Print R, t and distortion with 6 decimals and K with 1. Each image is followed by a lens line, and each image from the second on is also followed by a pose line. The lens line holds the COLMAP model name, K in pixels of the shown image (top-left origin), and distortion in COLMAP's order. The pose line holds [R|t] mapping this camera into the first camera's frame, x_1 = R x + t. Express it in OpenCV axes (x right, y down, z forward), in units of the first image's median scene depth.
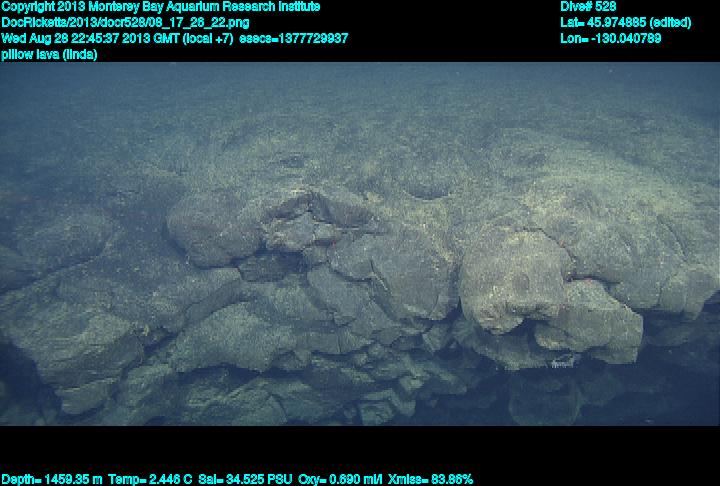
lens RADIAL K [[458.5, 0, 360.0], [0, 458.5, 243.0], [0, 0, 1]] dist [0.000937, 0.003478]
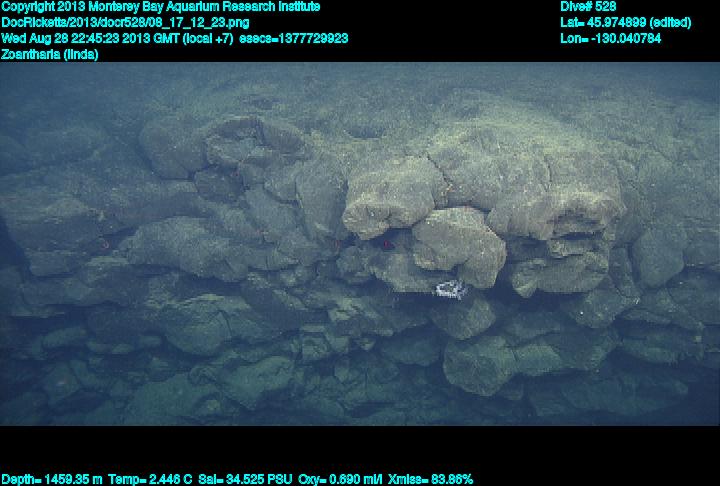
lens RADIAL K [[458.5, 0, 360.0], [0, 458.5, 243.0], [0, 0, 1]] dist [0.000937, 0.003478]
pose [[0.978466, 0.128576, -0.161469, 0.360342], [-0.134128, 0.990675, -0.023927, 0.181136], [0.156887, 0.045070, 0.986588, -0.062193]]
